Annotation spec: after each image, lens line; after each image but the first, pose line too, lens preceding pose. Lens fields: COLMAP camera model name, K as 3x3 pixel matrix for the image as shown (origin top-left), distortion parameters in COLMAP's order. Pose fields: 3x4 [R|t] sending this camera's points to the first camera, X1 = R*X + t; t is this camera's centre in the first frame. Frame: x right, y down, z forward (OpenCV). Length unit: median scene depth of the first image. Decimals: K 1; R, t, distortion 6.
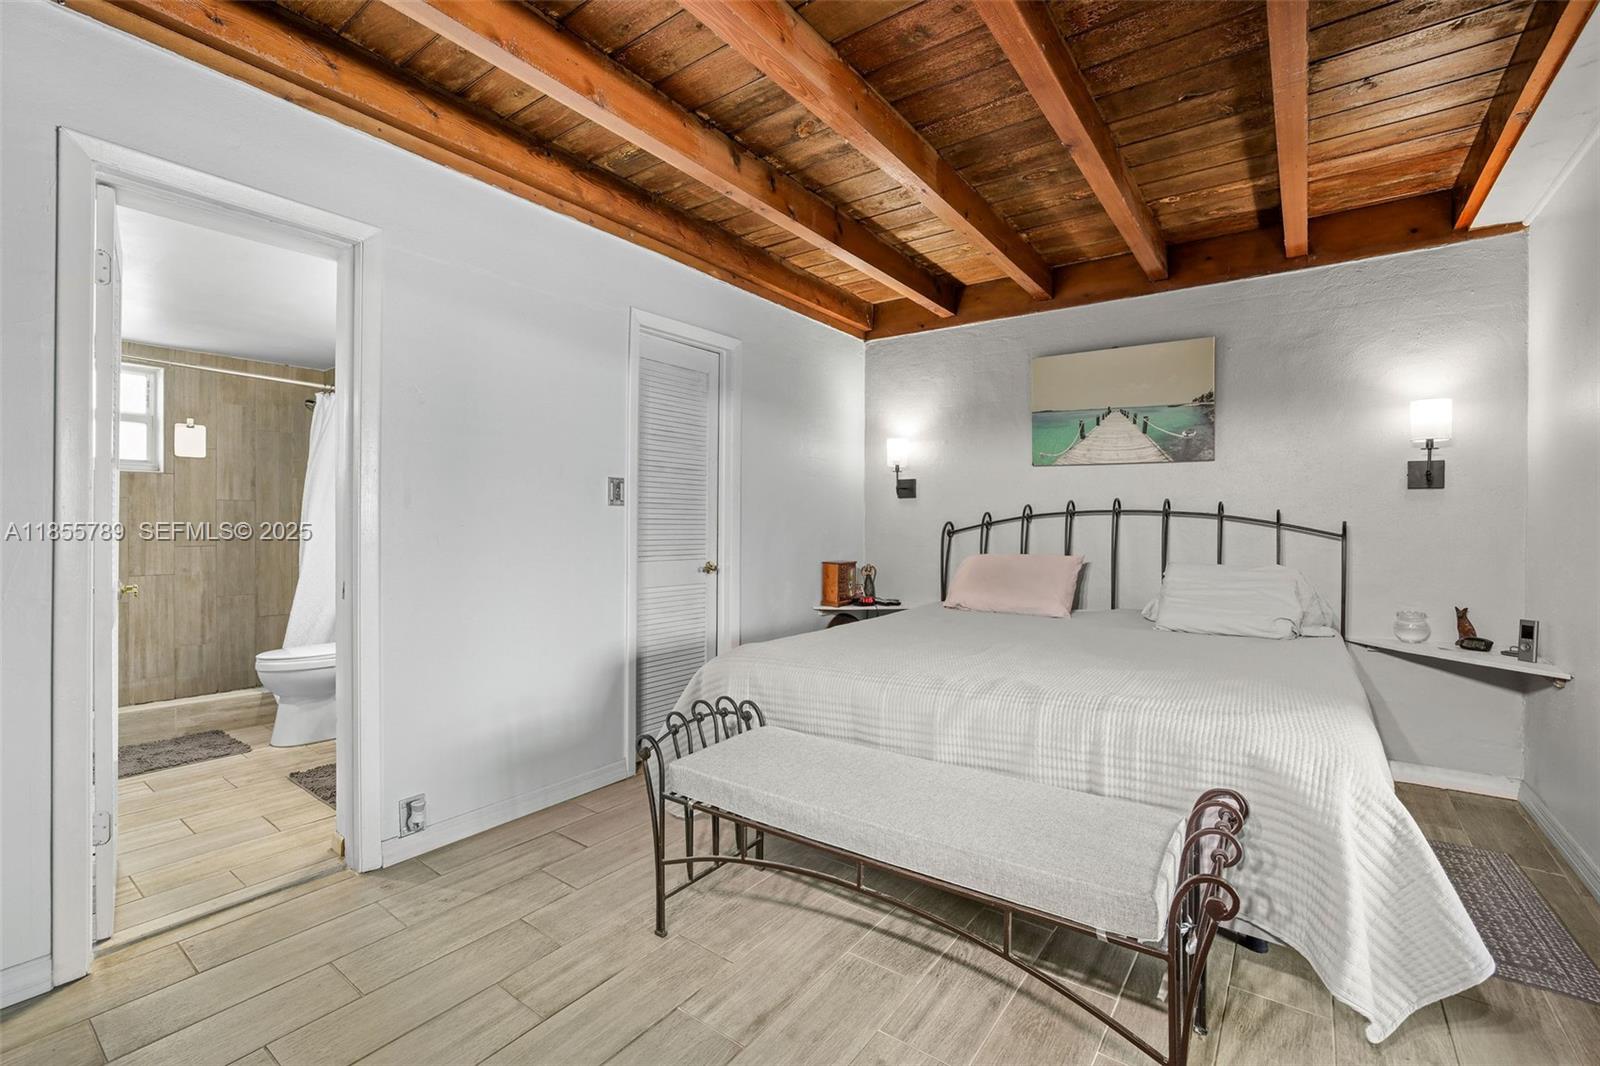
lens RADIAL K [[700.2, 0, 792.5], [0, 700.2, 525.0], [0, 0, 1]] dist [-0.014904, 0.006251]
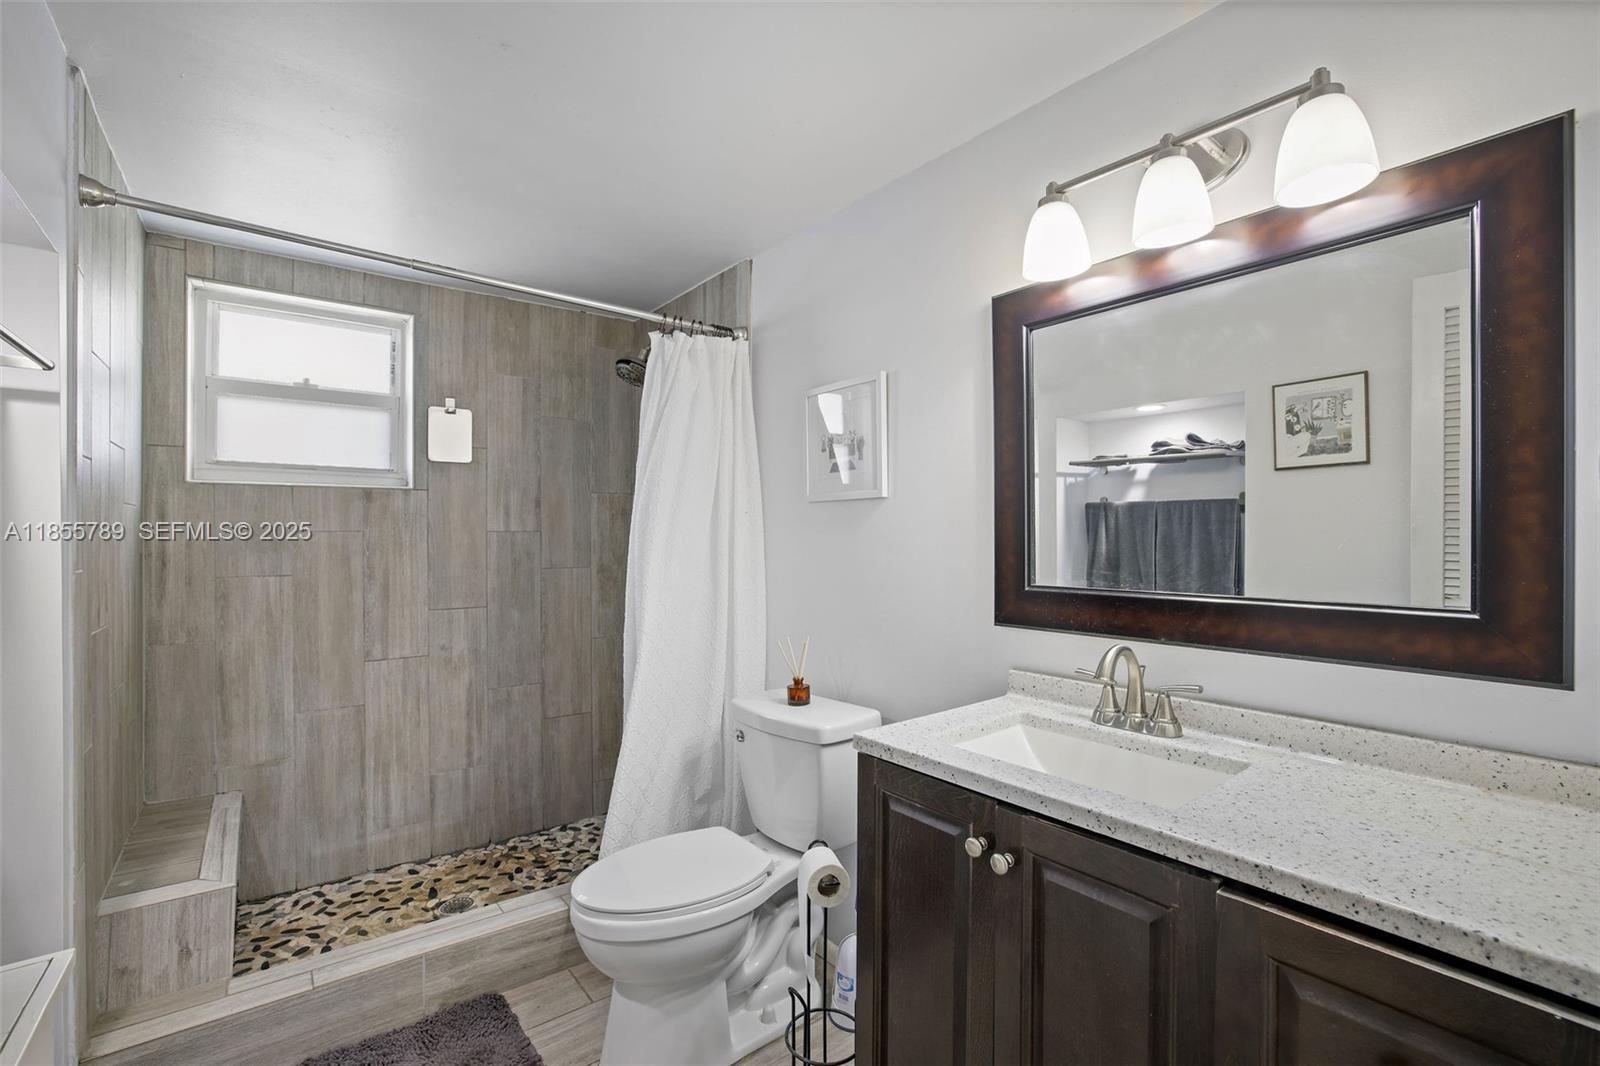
lens RADIAL K [[700.2, 0, 804.8], [0, 700.2, 536.1], [0, 0, 1]] dist [-0.014904, 0.006251]
pose [[0.967665, -0.002778, -0.252225, -0.408964], [0.003031, 0.999995, 0.000616, -0.032191], [0.252222, -0.001360, 0.967669, 0.482720]]
